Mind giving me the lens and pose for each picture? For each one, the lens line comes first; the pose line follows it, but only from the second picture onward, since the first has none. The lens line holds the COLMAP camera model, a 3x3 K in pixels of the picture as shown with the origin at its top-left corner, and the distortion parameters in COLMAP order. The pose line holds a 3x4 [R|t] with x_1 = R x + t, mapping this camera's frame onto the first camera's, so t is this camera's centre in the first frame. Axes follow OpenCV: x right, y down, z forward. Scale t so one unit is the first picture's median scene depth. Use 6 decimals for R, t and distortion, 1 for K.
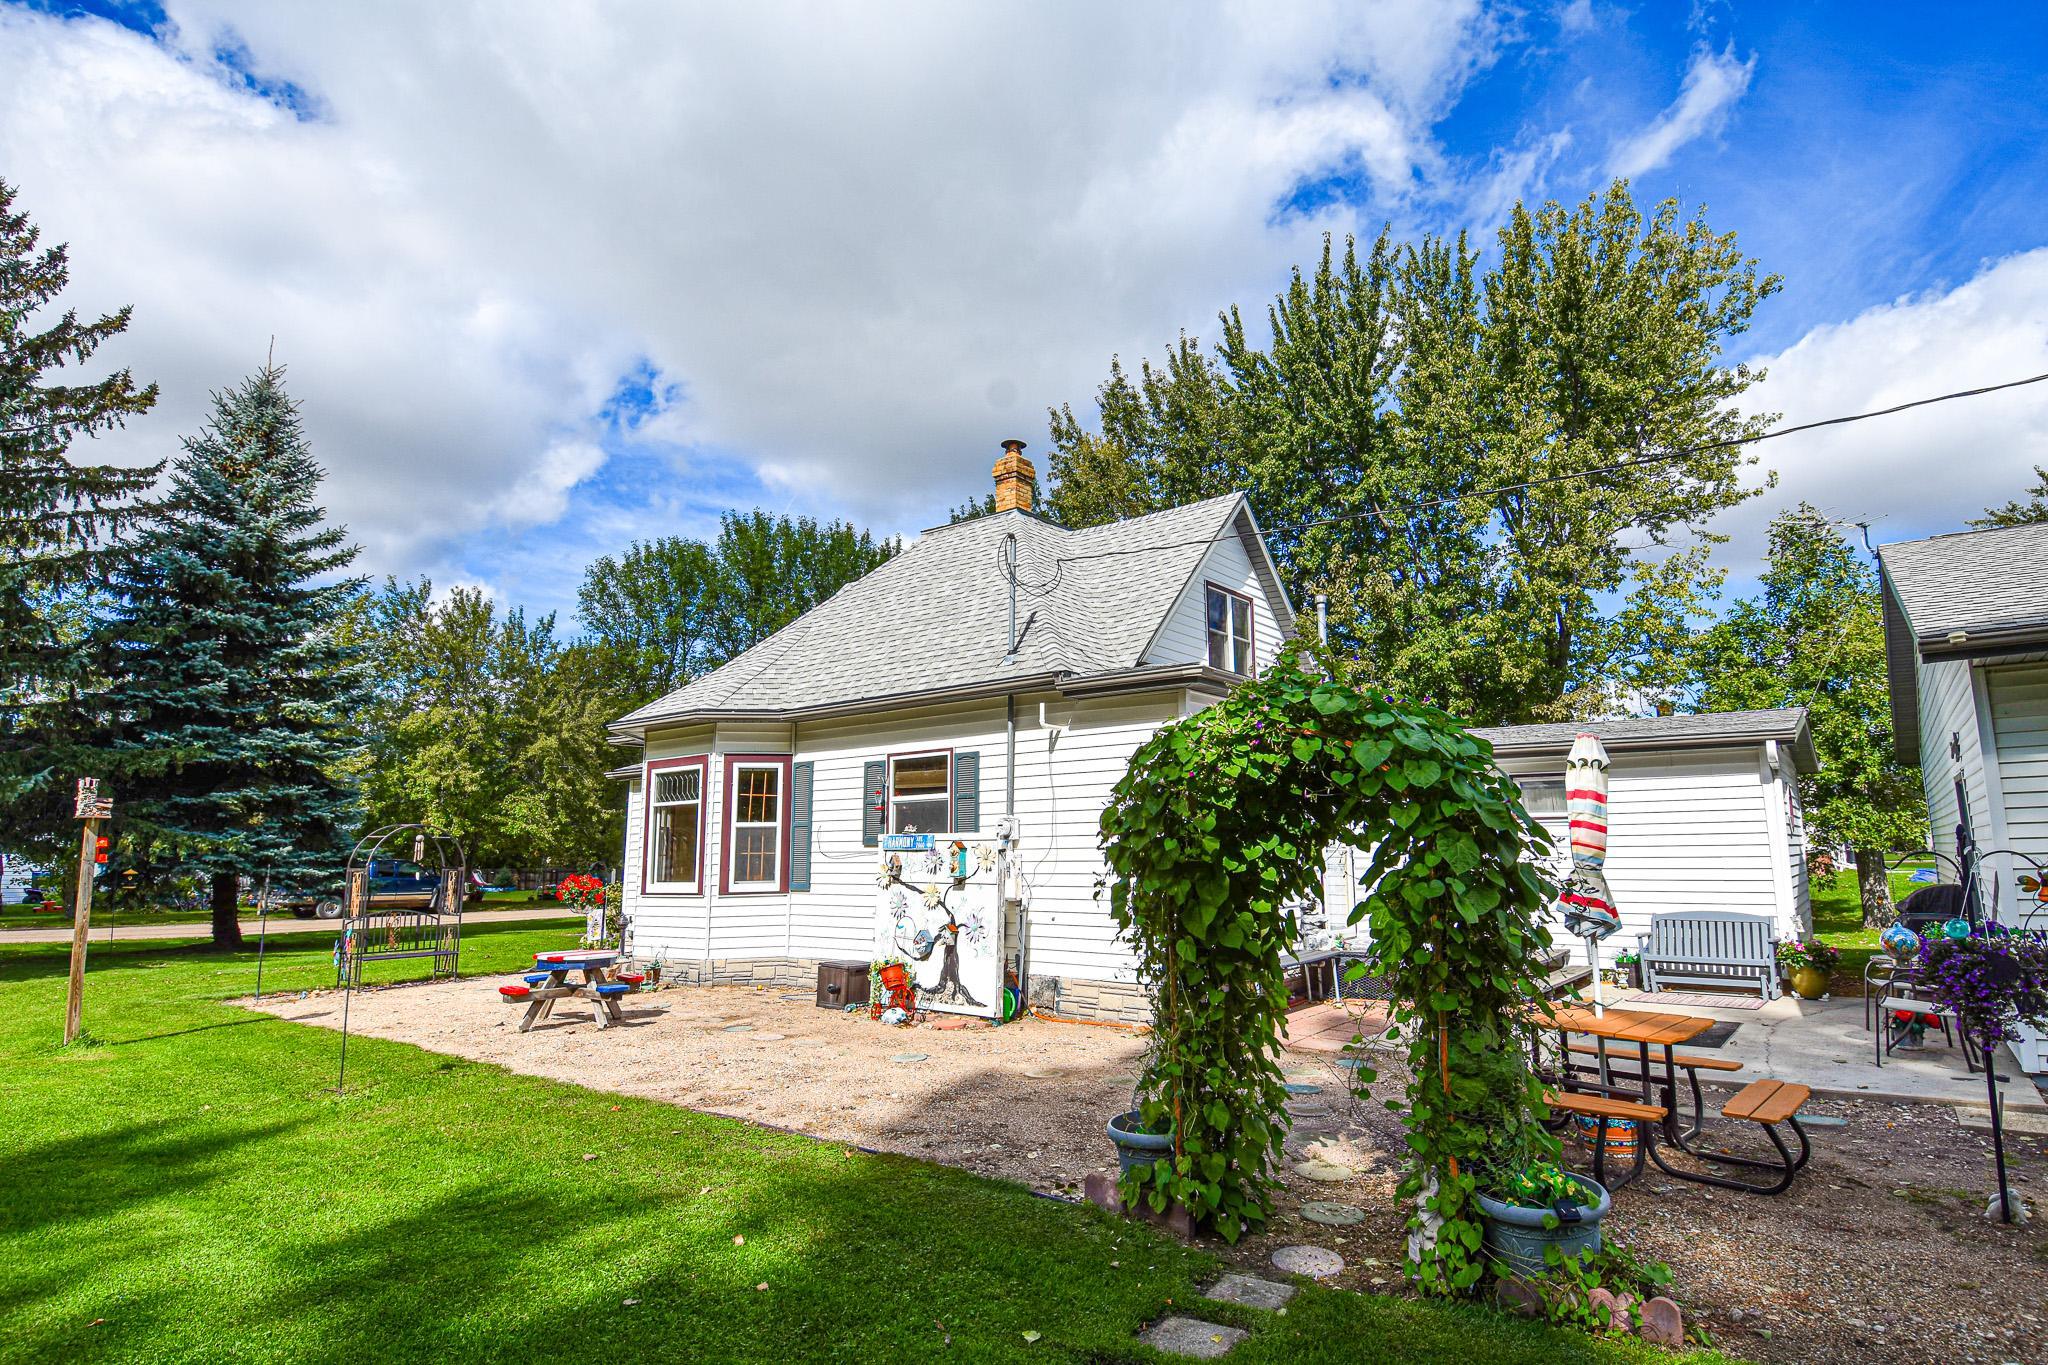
lens RADIAL K [[1066.8, 0, 1032.8], [0, 1066.8, 686.0], [0, 0, 1]] dist [0.052601, -0.054479]
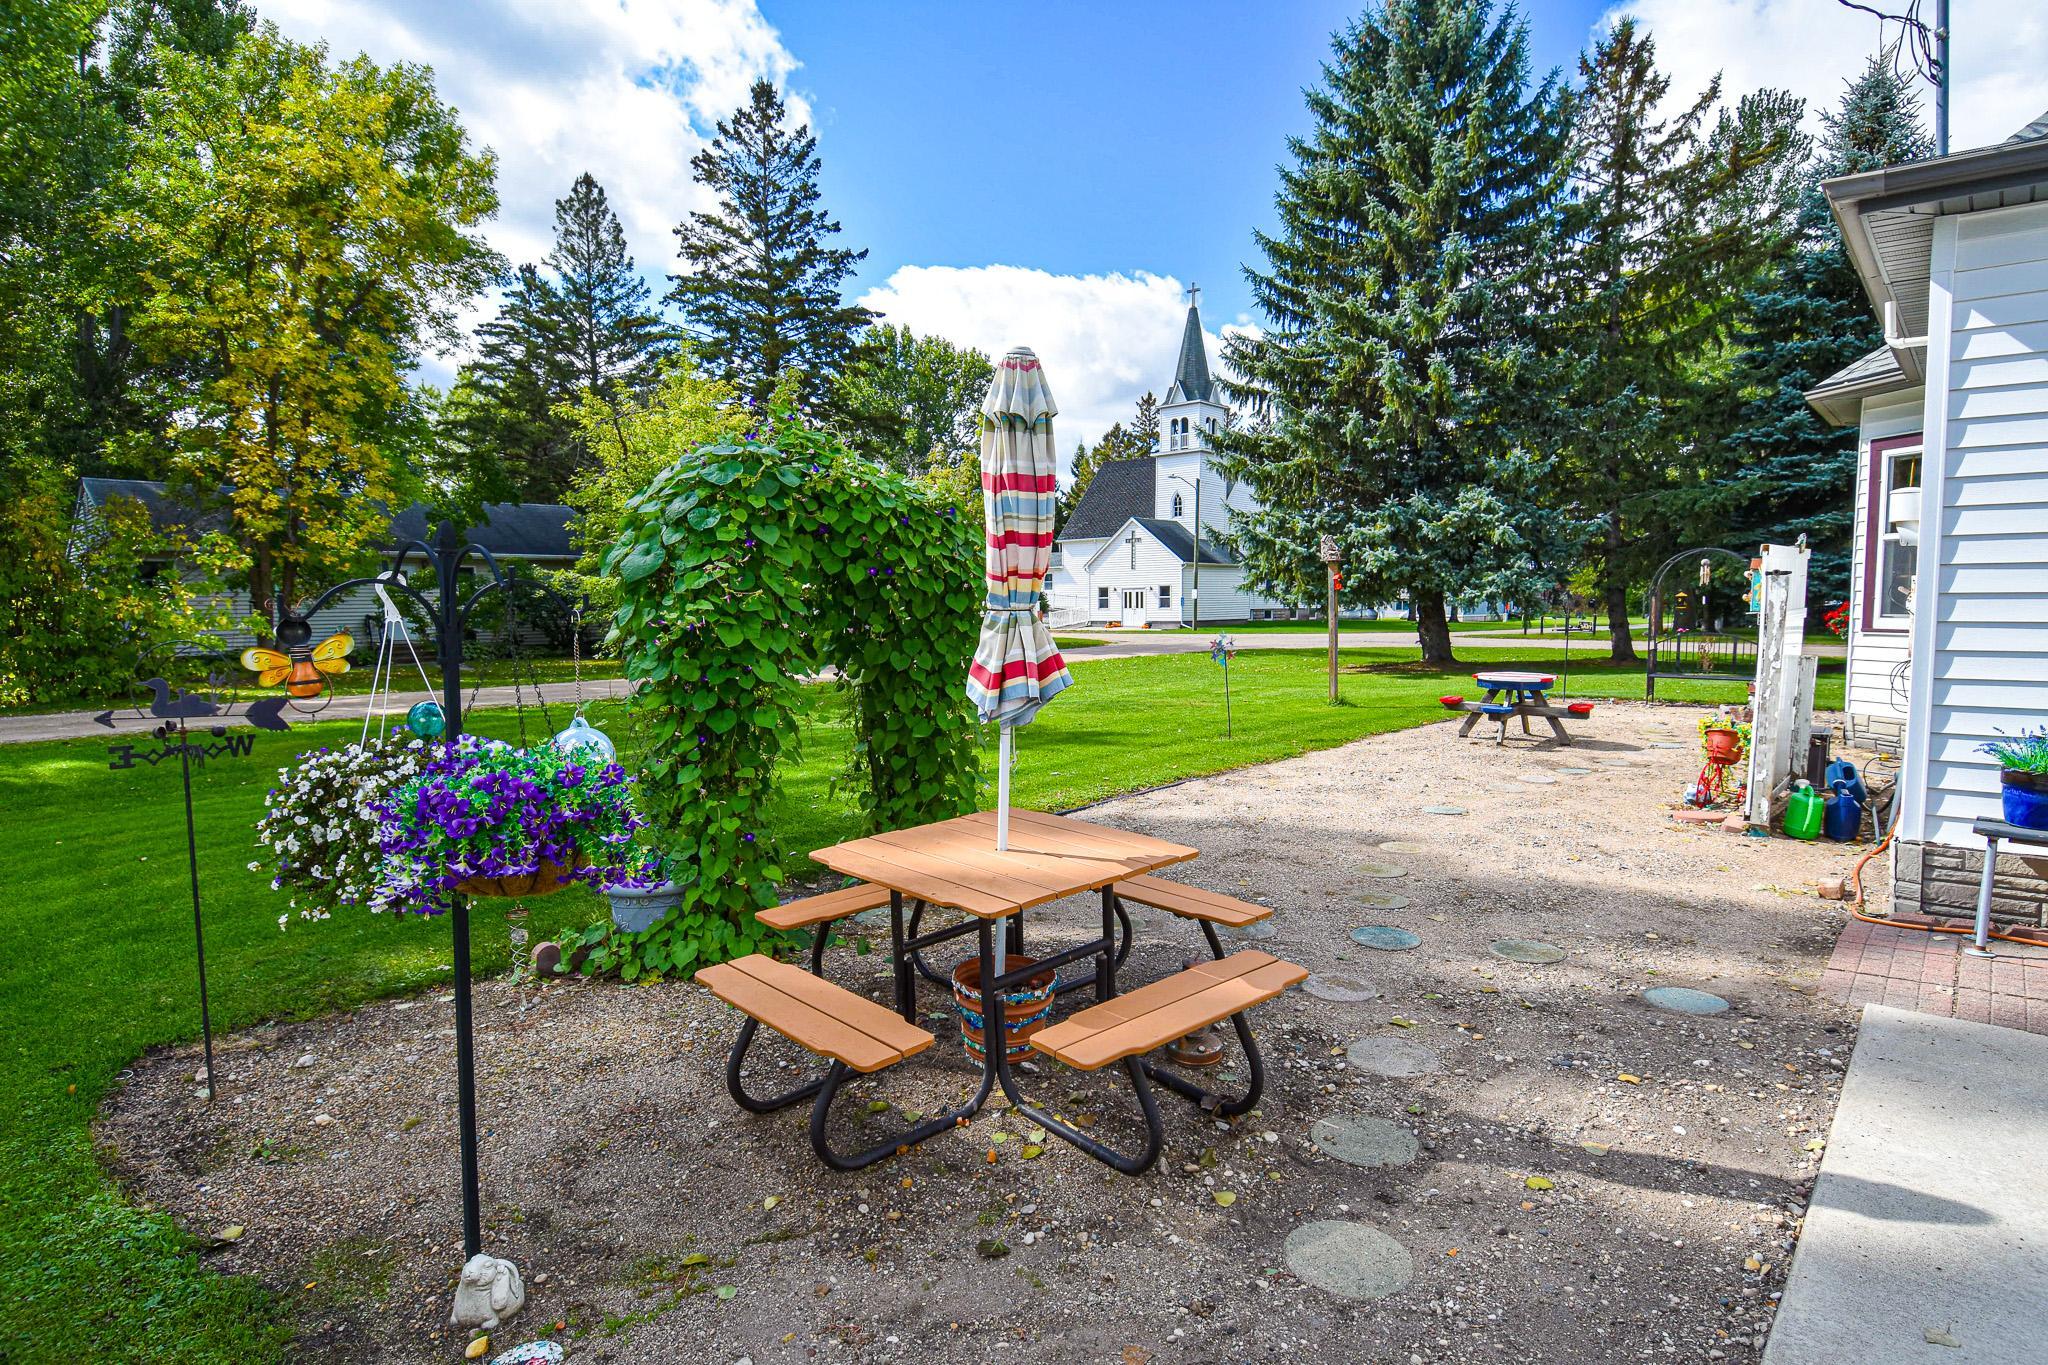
lens RADIAL K [[1066.8, 0, 1032.8], [0, 1066.8, 686.0], [0, 0, 1]] dist [0.052601, -0.054479]
pose [[-0.068984, 0.091059, -0.993453, 0.495333], [0.164297, 0.983265, 0.078717, 0.077012], [0.983996, -0.157791, -0.082791, 0.481879]]
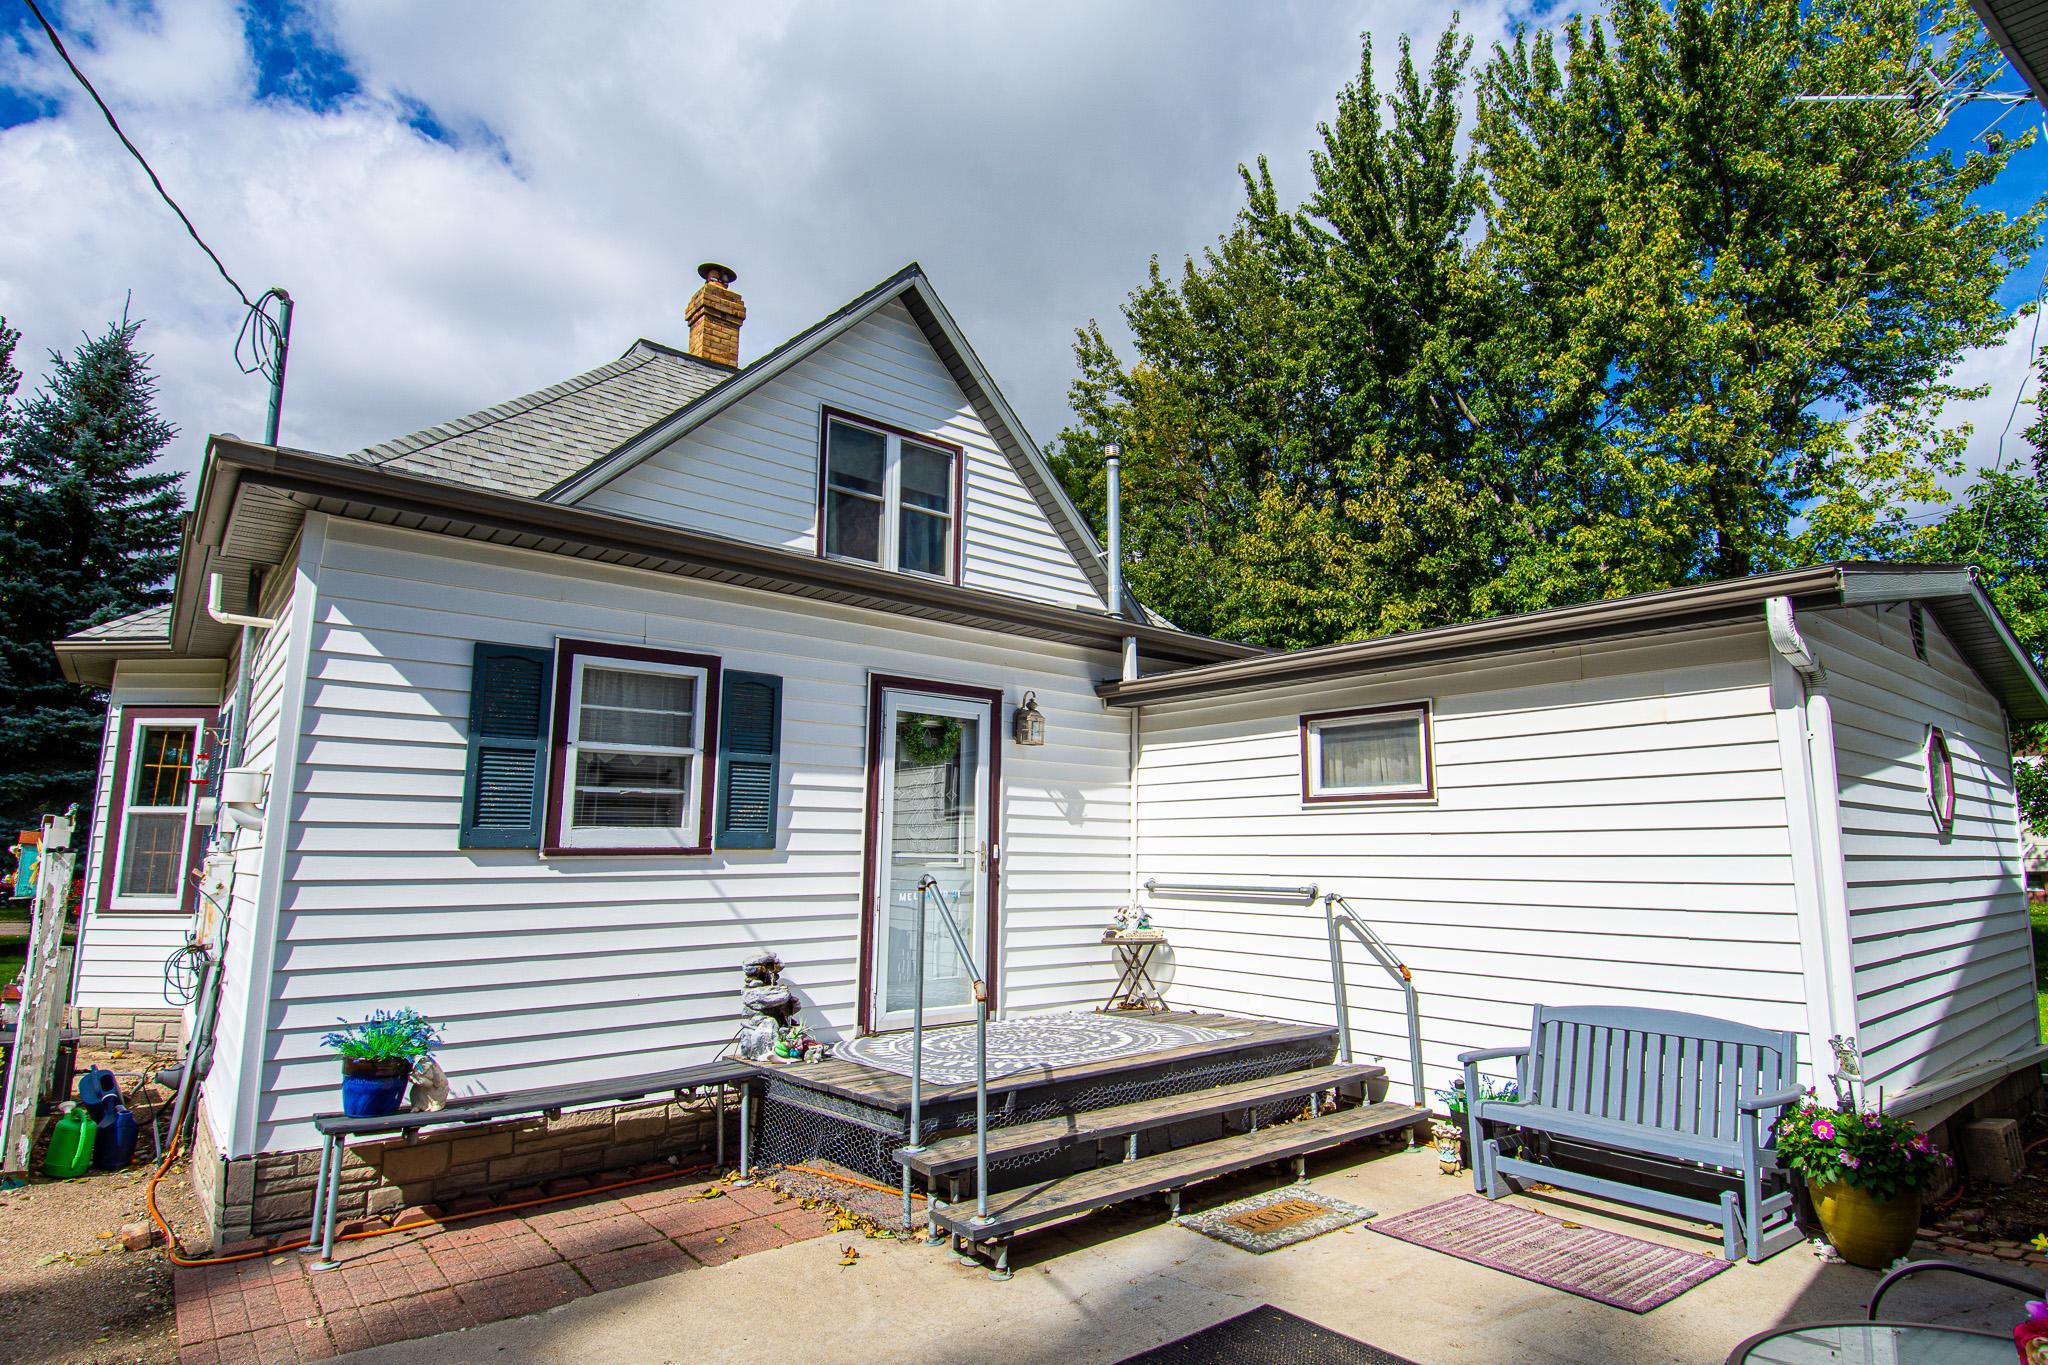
lens RADIAL K [[1066.8, 0, 1032.8], [0, 1066.8, 686.0], [0, 0, 1]] dist [0.052601, -0.054479]
pose [[0.975180, -0.022279, -0.220288, 0.428714], [0.020984, 0.999746, -0.008216, 0.069469], [0.220416, 0.003390, 0.975400, 0.466427]]
